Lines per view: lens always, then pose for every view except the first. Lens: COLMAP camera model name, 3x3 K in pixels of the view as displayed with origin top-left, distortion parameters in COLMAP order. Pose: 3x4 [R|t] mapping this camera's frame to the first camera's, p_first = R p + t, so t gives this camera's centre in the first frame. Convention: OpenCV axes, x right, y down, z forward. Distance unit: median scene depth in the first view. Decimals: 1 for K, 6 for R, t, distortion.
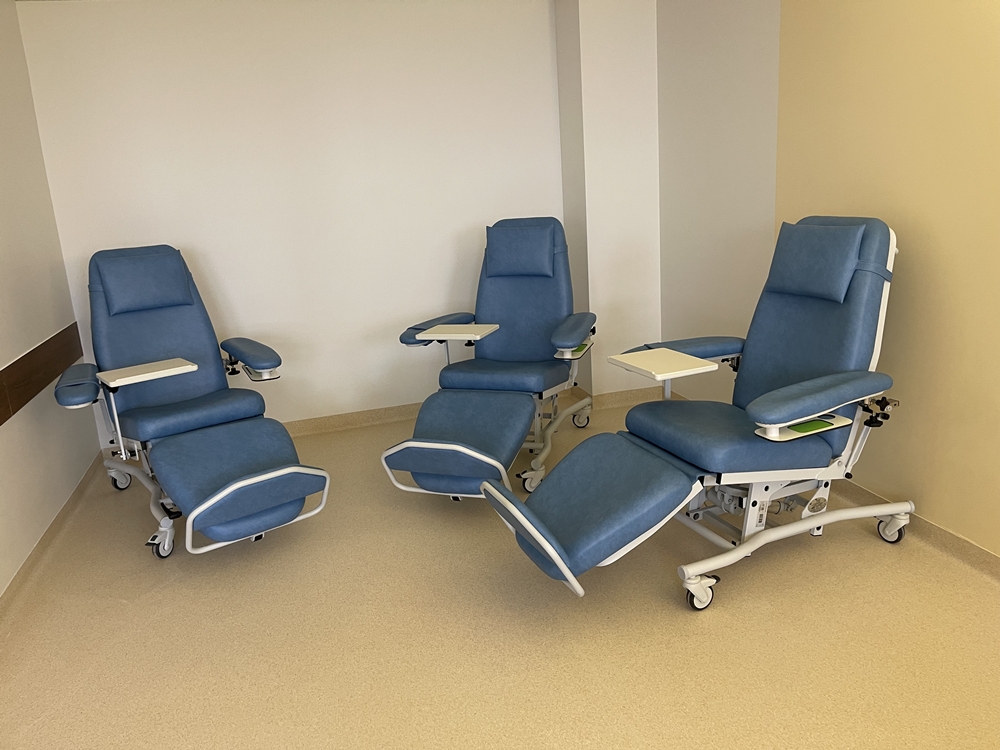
lens RADIAL K [[727.5, 0, 500.0], [0, 727.5, 375.0], [0, 0, 1]] dist [0.024371, -0.000595]
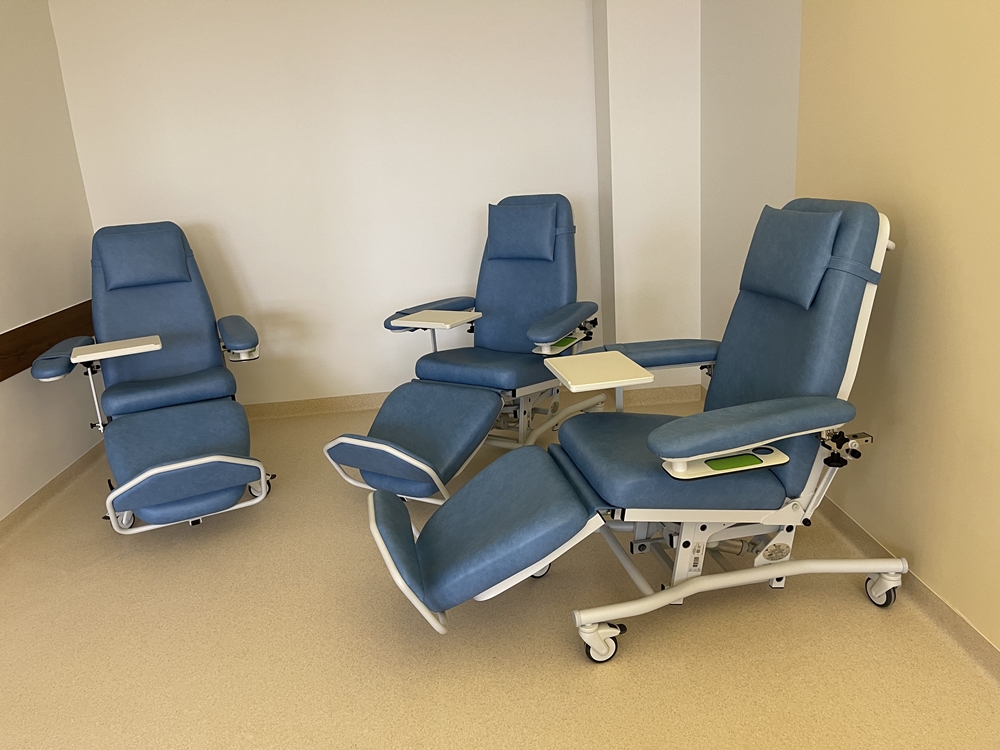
lens RADIAL K [[727.5, 0, 500.0], [0, 727.5, 375.0], [0, 0, 1]] dist [0.024371, -0.000595]
pose [[0.976479, 0.054828, -0.208525, 0.272609], [-0.046347, 0.997895, 0.045349, -0.041700], [0.210572, -0.034618, 0.976965, 0.127080]]
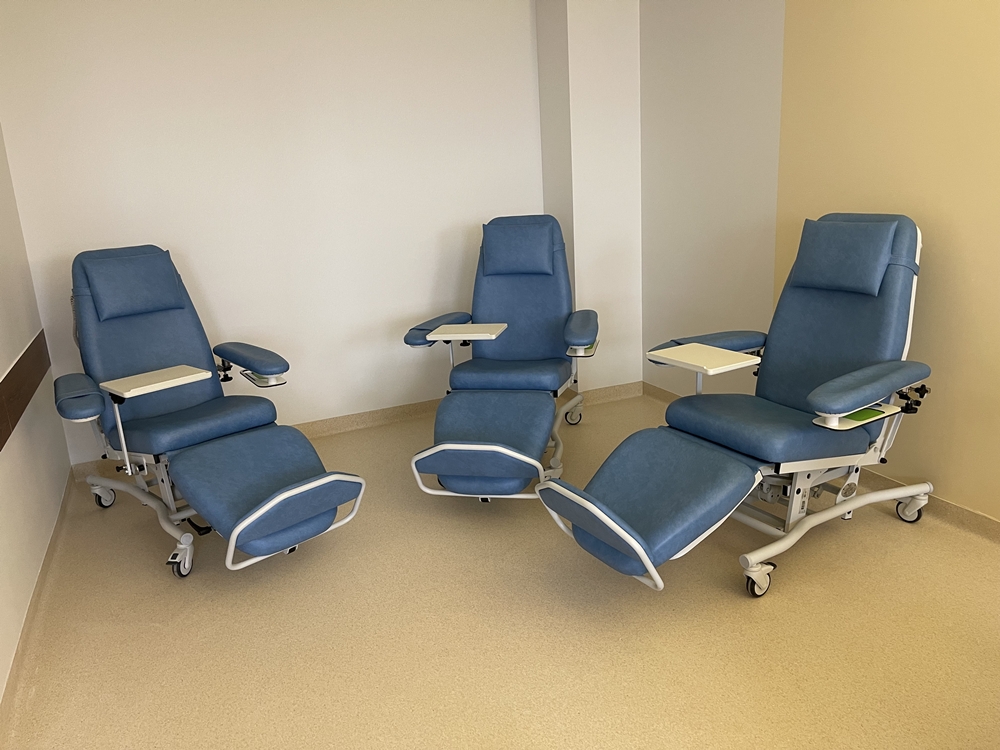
lens RADIAL K [[730.2, 0, 481.9], [0, 730.2, 381.4], [0, 0, 1]] dist [0.026318, -0.001758]
pose [[0.992836, -0.027495, 0.116281, -0.192425], [0.026405, 0.999592, 0.010903, -0.002563], [-0.116533, -0.007754, 0.993157, 0.017409]]
